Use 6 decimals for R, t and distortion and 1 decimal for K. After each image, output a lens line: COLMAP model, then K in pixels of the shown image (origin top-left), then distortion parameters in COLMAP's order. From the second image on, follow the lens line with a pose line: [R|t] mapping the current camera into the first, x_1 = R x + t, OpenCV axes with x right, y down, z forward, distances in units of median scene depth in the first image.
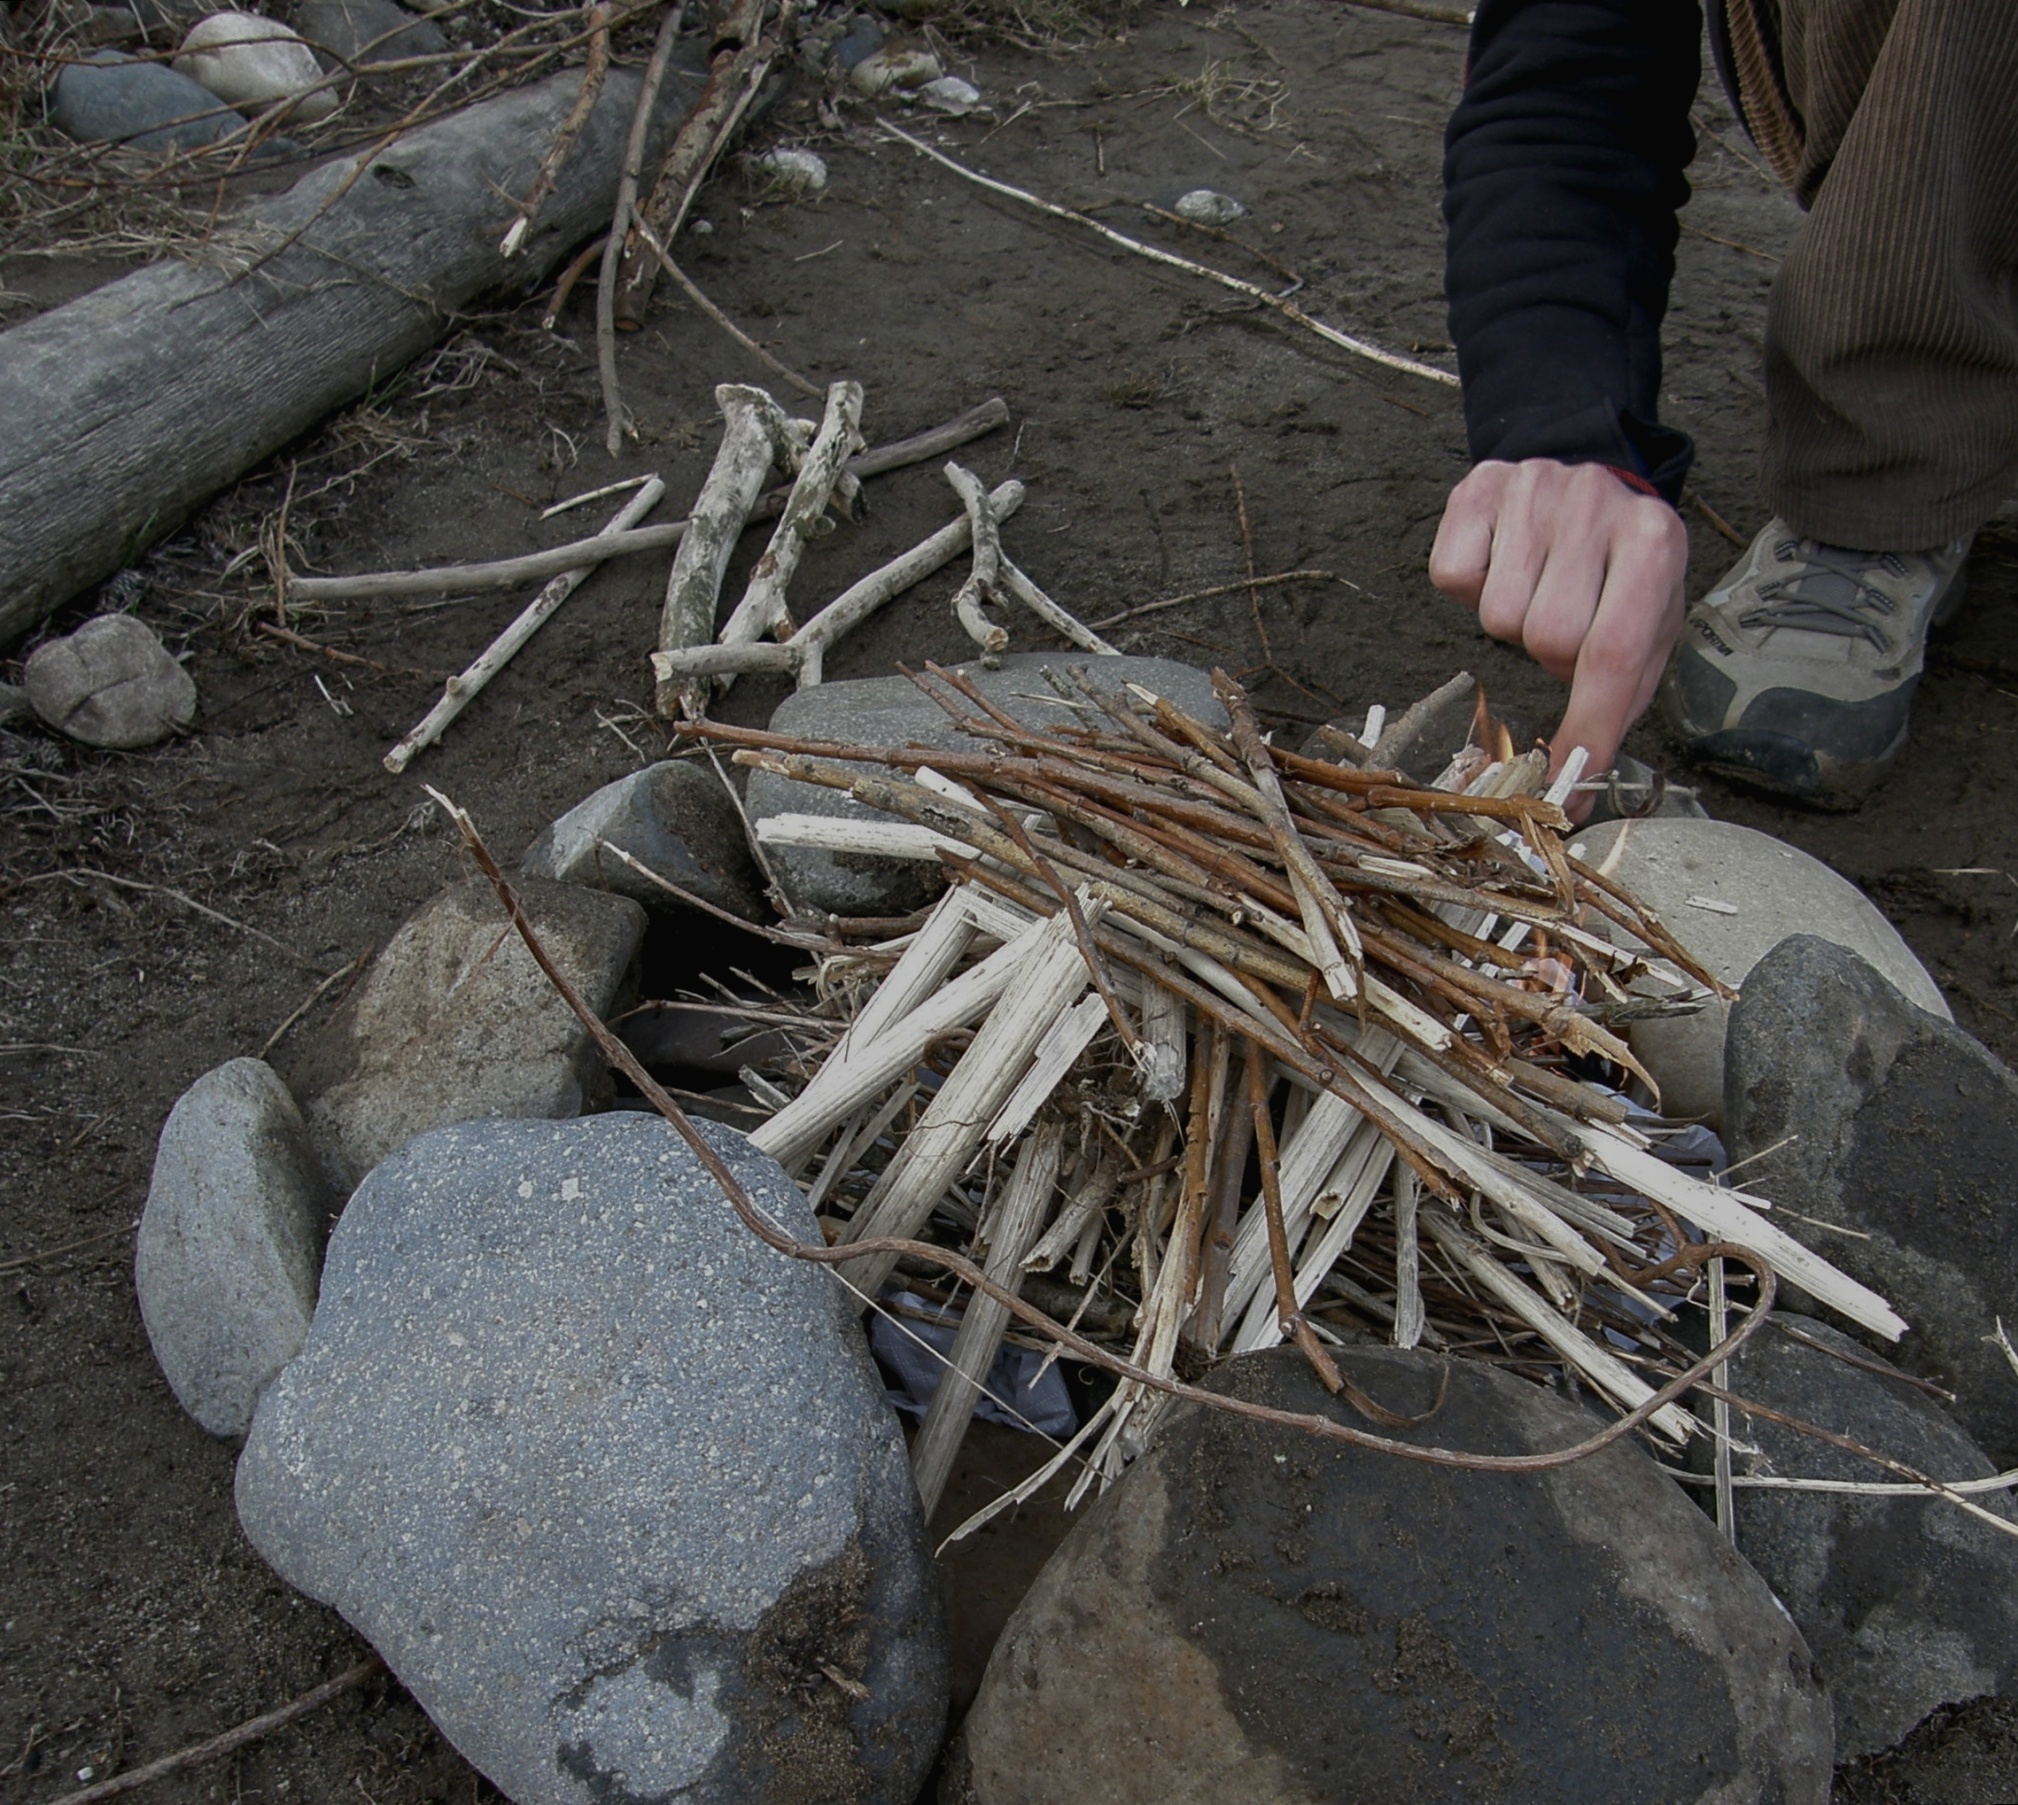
lens RADIAL K [[2312.3, 0, 1171.6], [0, 2312.3, 1106.8], [0, 0, 1]] dist [-0.165933, 0.134035]
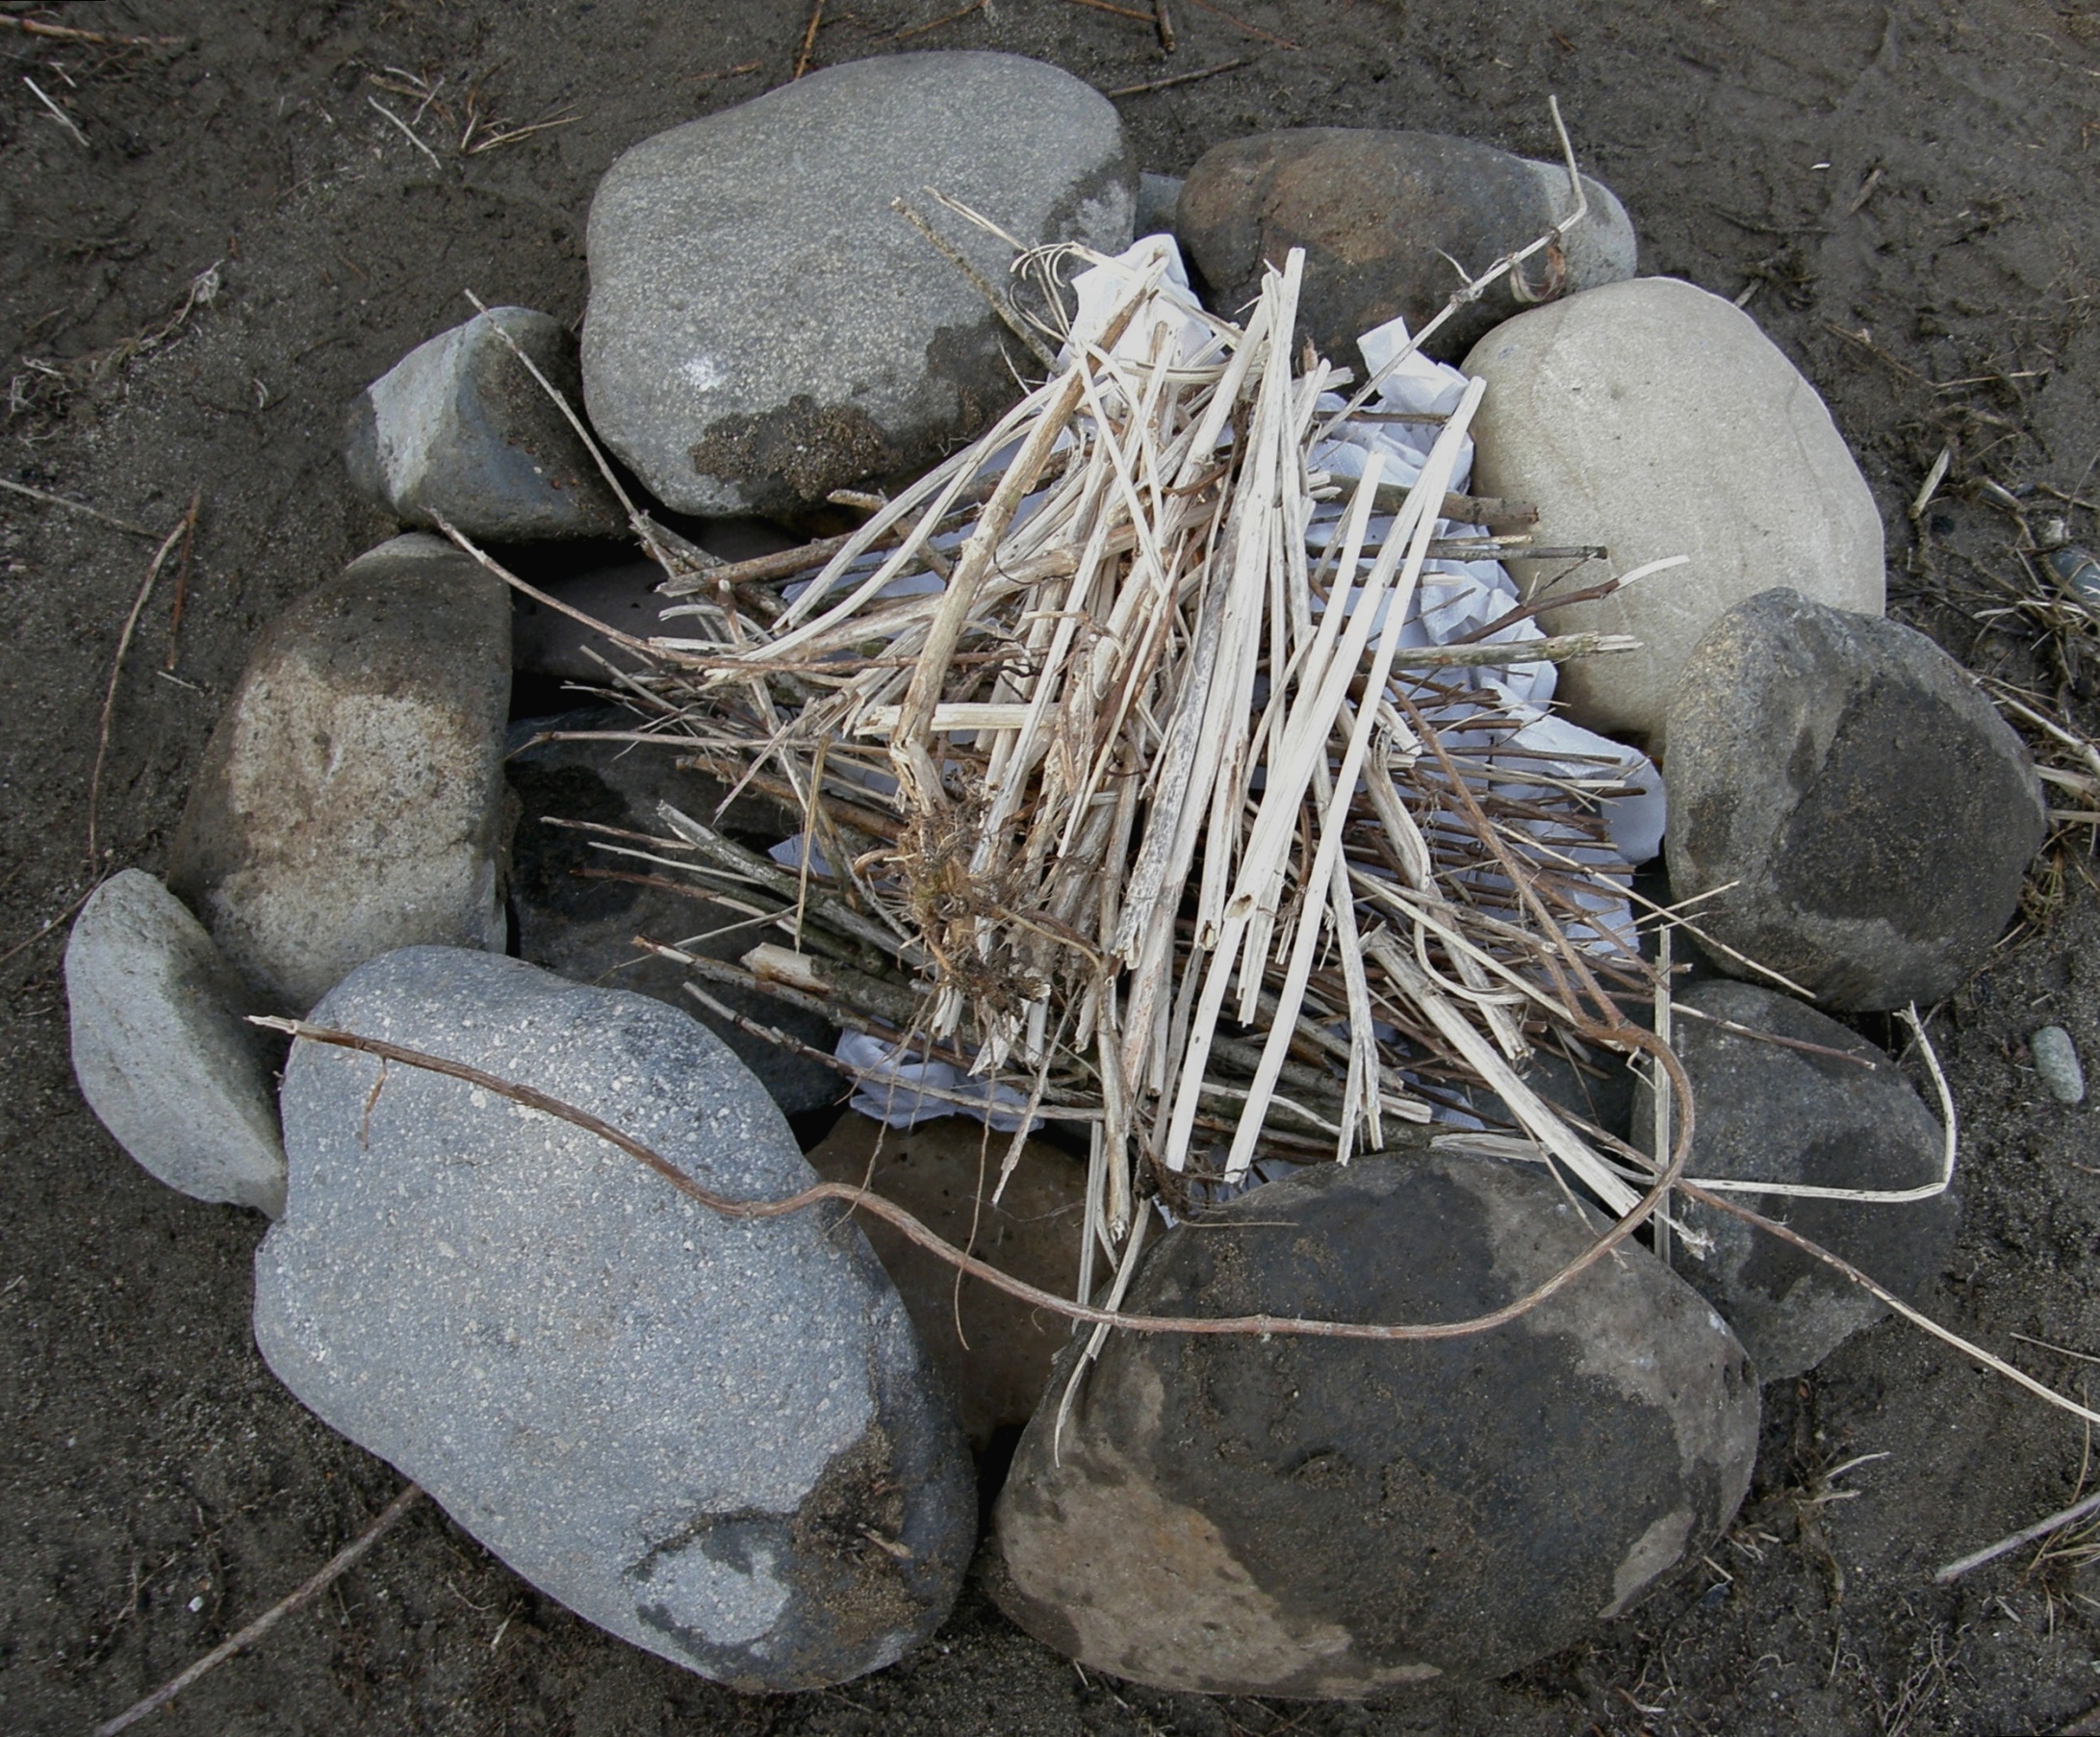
lens RADIAL K [[2186.6, 0, 1249.1], [0, 2186.6, 903.2], [0, 0, 1]] dist [-0.158614, 0.128670]
pose [[0.992026, -0.107699, 0.065469, -0.003453], [0.065482, 0.884251, 0.462399, -0.413128], [-0.107690, -0.454425, 0.884252, 0.169244]]
